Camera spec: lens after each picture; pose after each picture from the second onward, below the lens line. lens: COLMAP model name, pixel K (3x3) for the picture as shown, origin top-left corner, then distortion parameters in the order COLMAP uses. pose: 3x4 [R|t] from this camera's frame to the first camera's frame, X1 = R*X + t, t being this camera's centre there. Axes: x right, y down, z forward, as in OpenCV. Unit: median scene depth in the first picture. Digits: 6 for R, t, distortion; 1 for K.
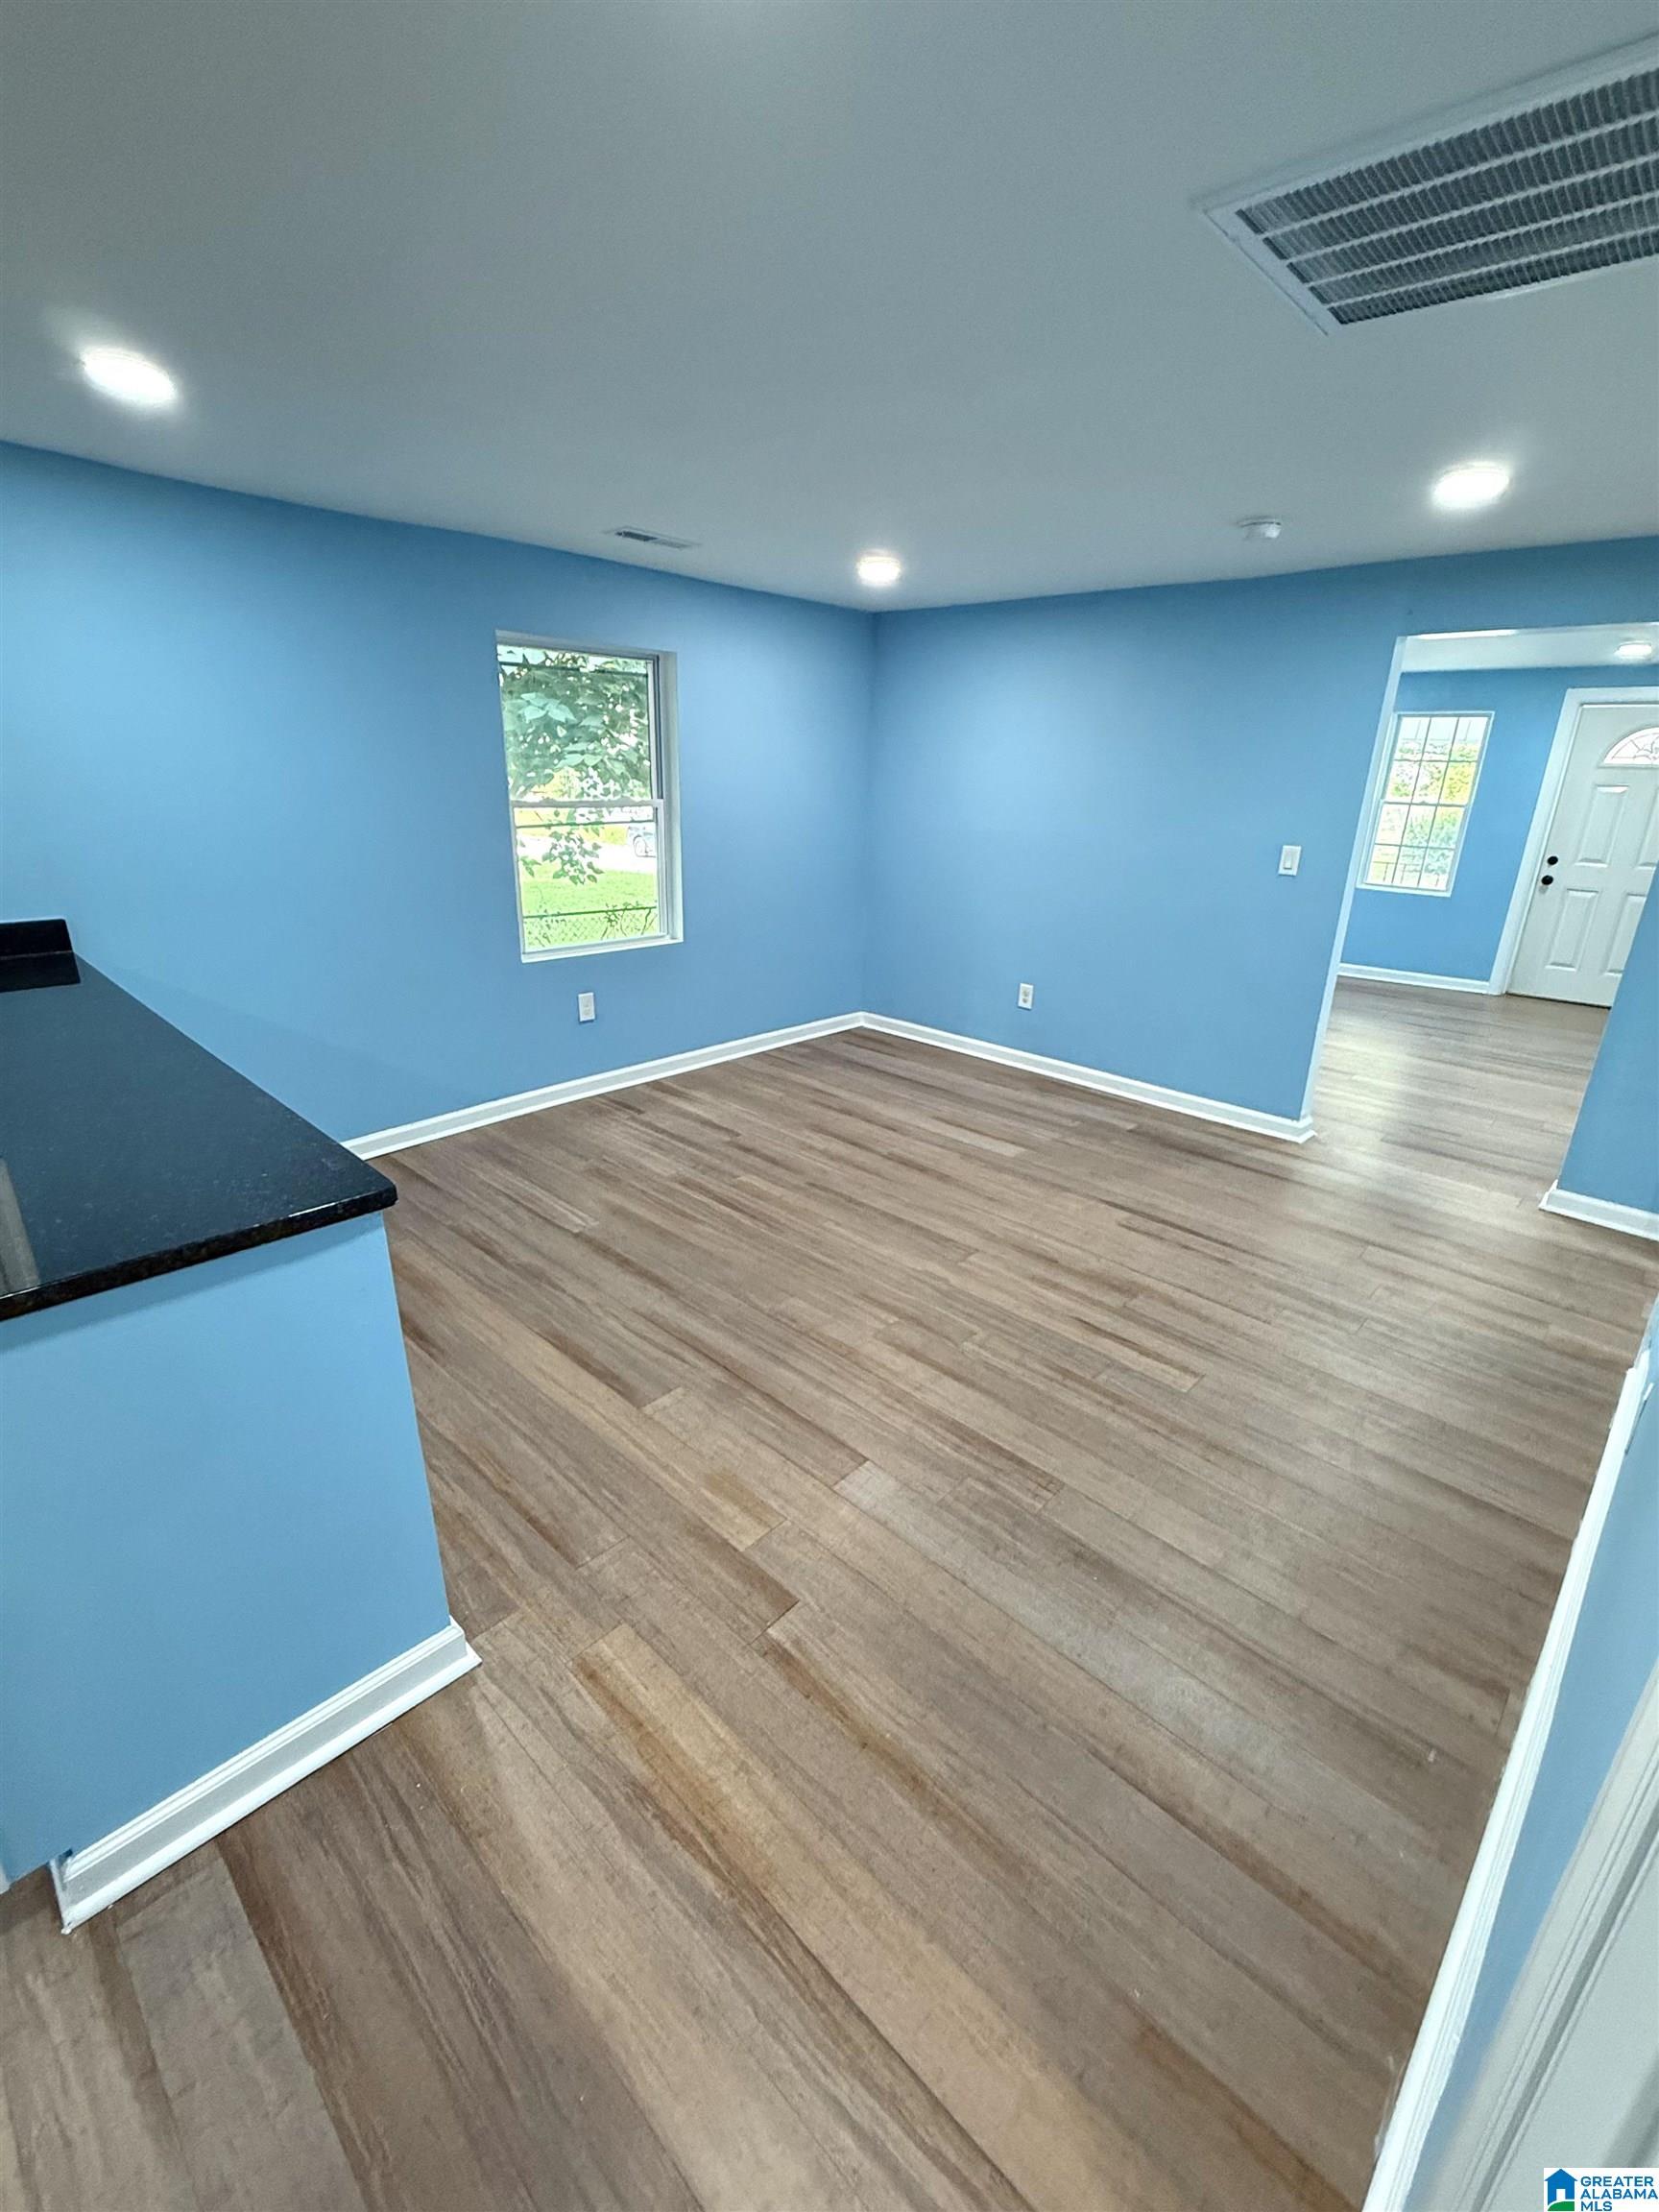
lens RADIAL K [[961.4, 0, 833.0], [0, 961.4, 1108.7], [0, 0, 1]] dist [0.001939, -0.000304]
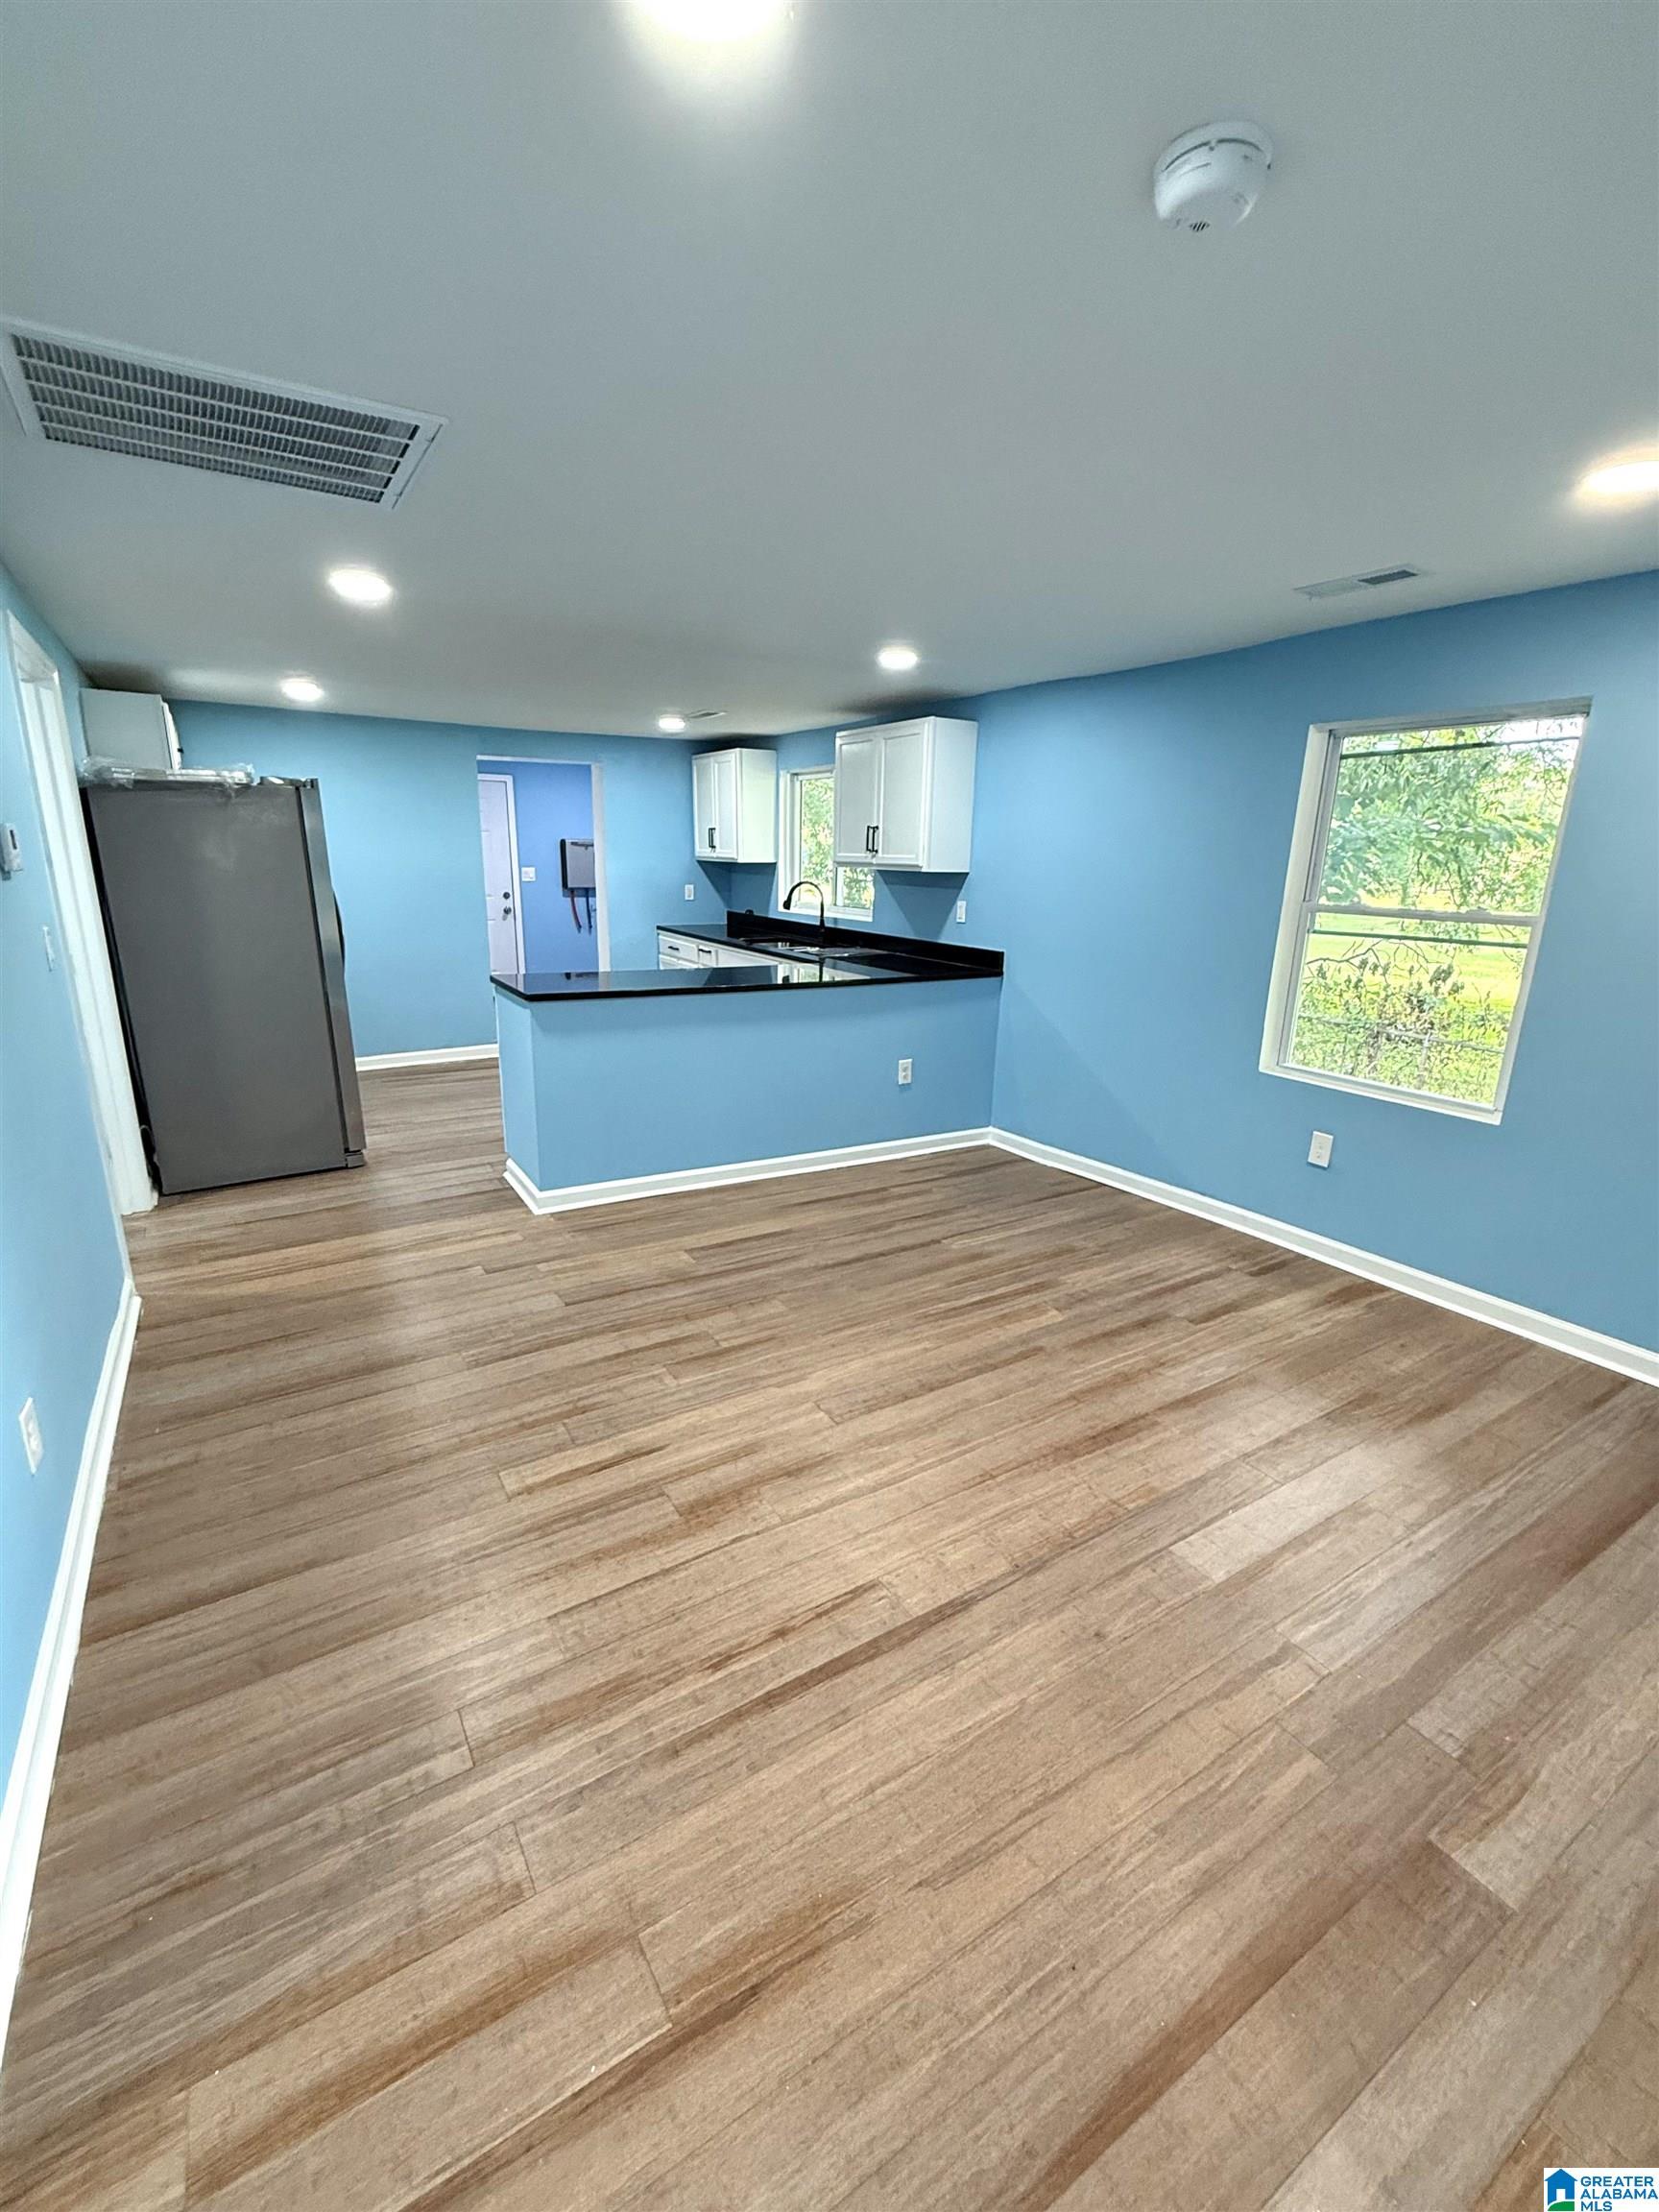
lens RADIAL K [[961.4, 0, 835.4], [0, 961.4, 1111.2], [0, 0, 1]] dist [0.001939, -0.000304]
pose [[-0.252253, 0.223854, -0.941413, 0.776606], [-0.349248, 0.886238, 0.304316, -0.301669], [0.902438, 0.405551, -0.145375, 0.916485]]
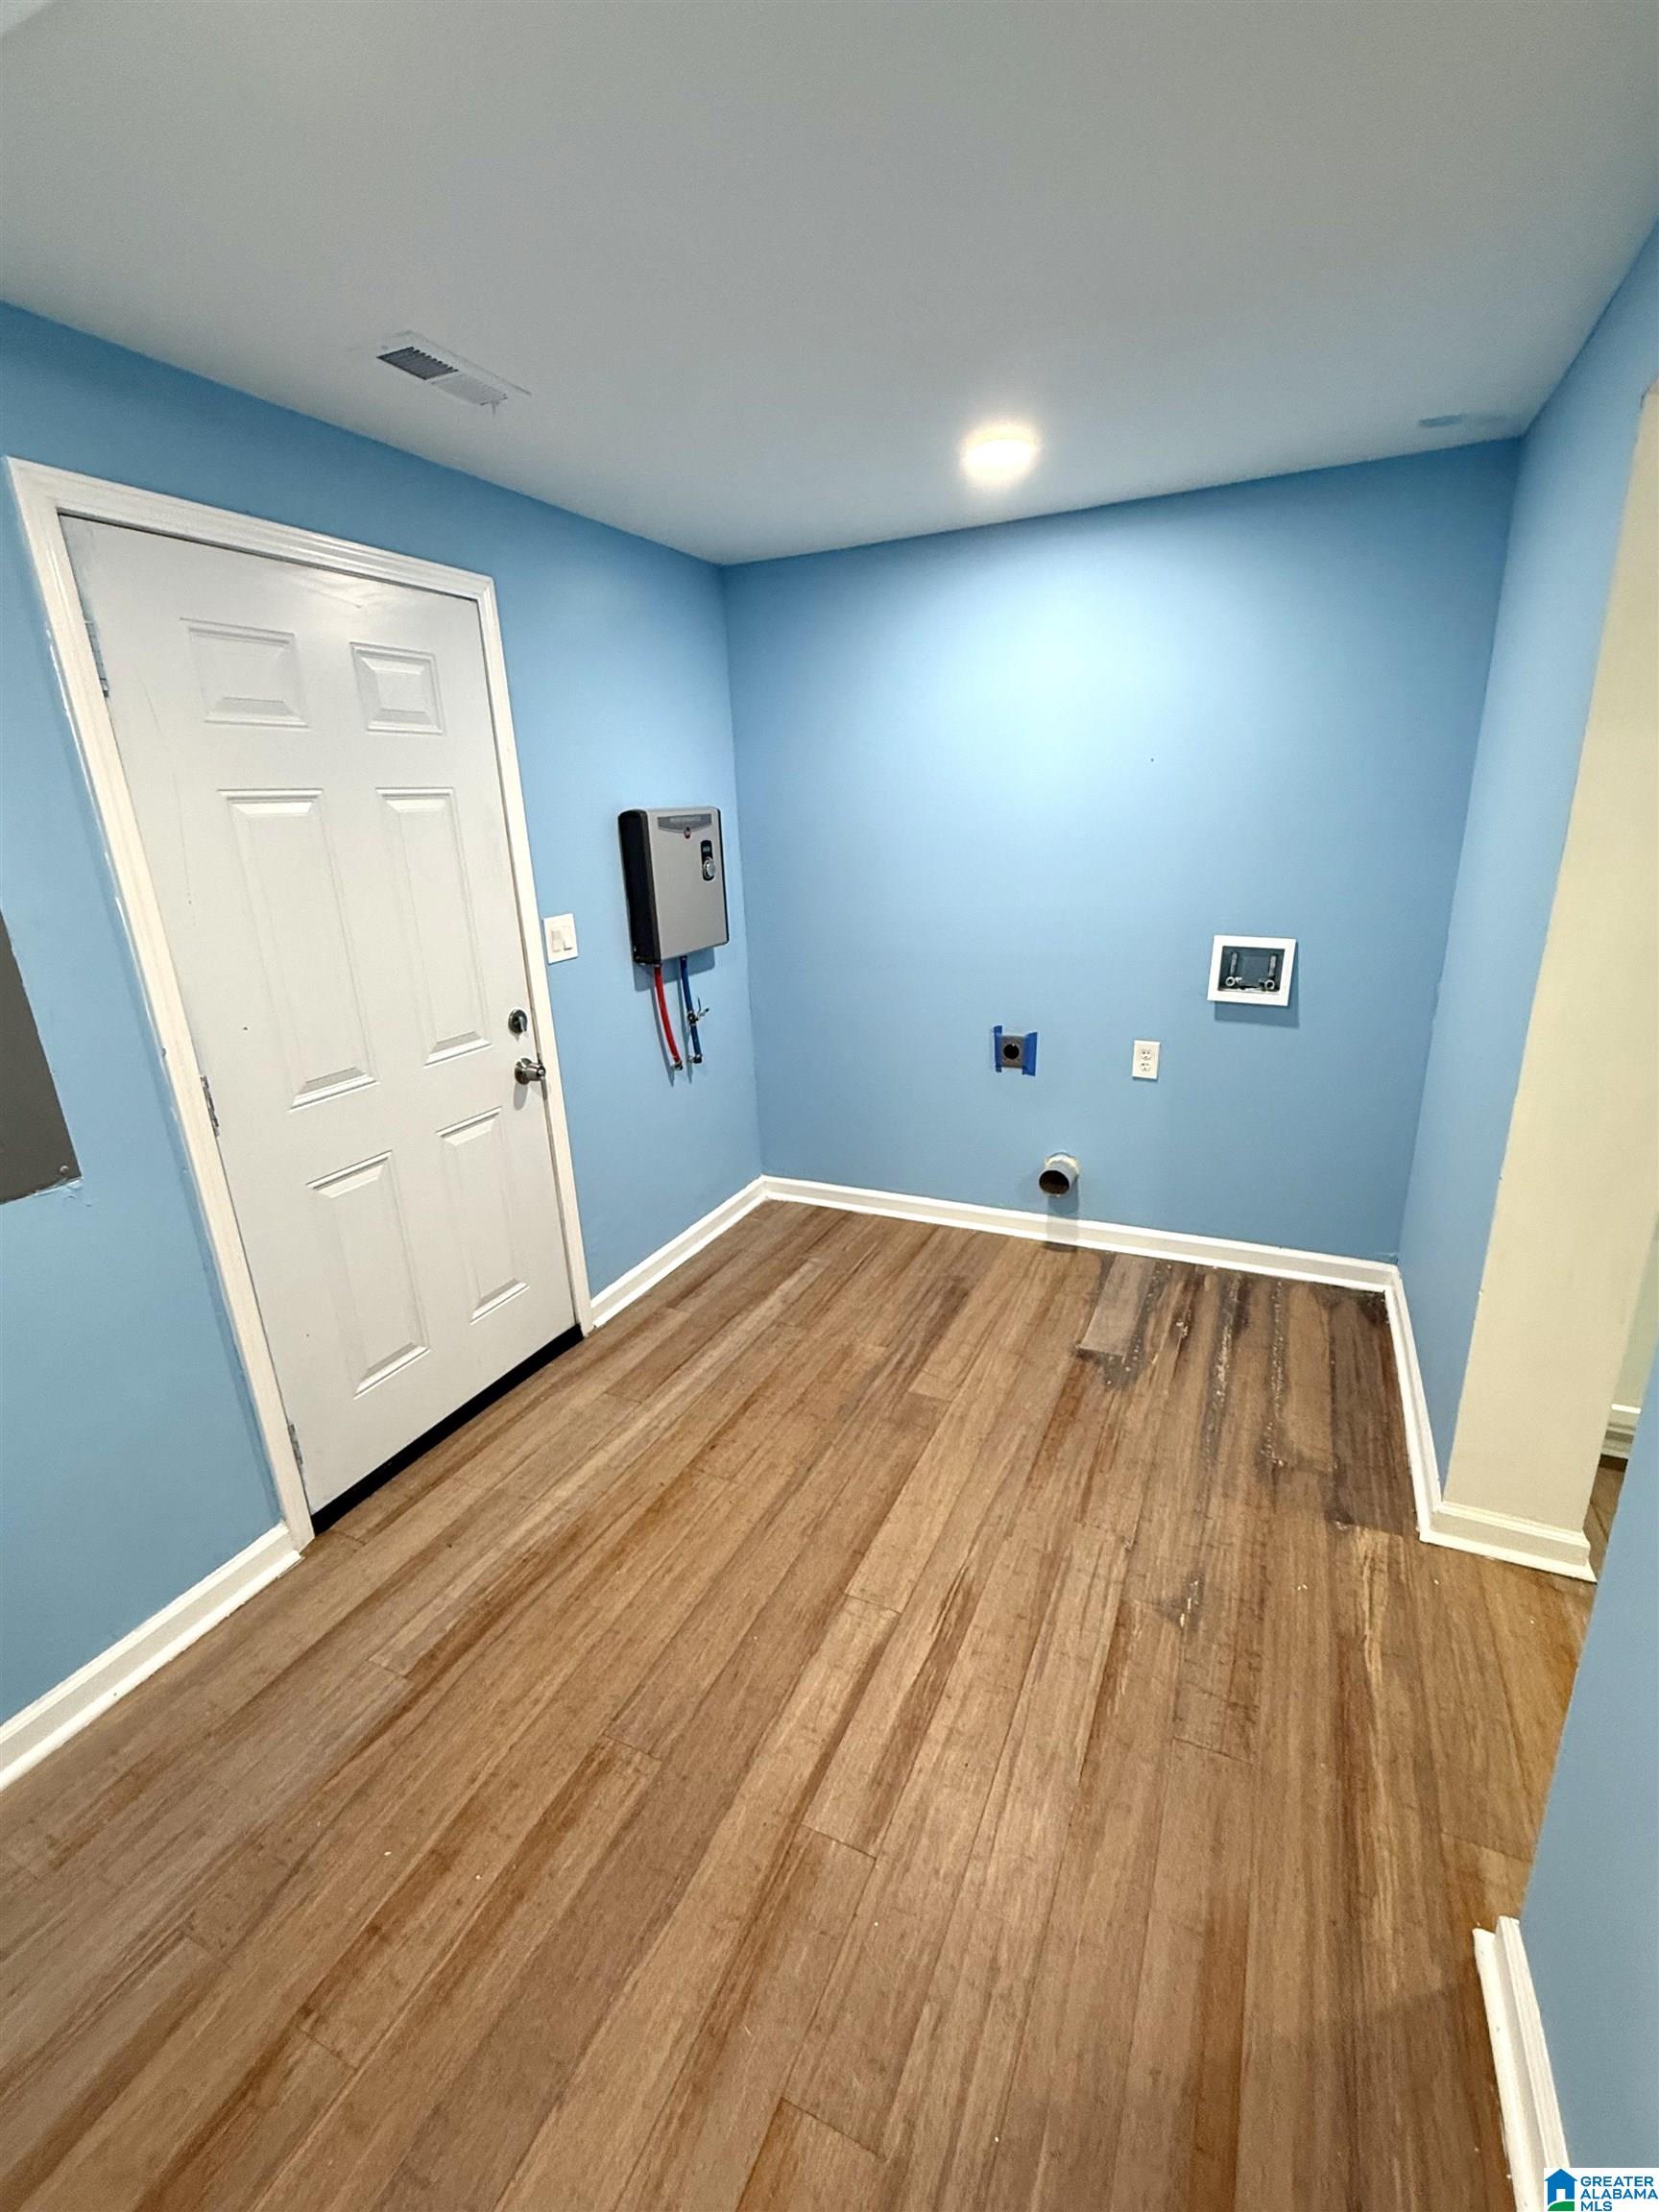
lens RADIAL K [[961.4, 0, 832.6], [0, 961.4, 1108.0], [0, 0, 1]] dist [0.001939, -0.000304]
pose [[0.317990, 0.242420, -0.916578, 0.441953], [-0.287534, 0.945885, 0.150417, -0.203671], [0.903442, 0.215716, 0.370486, 0.613117]]
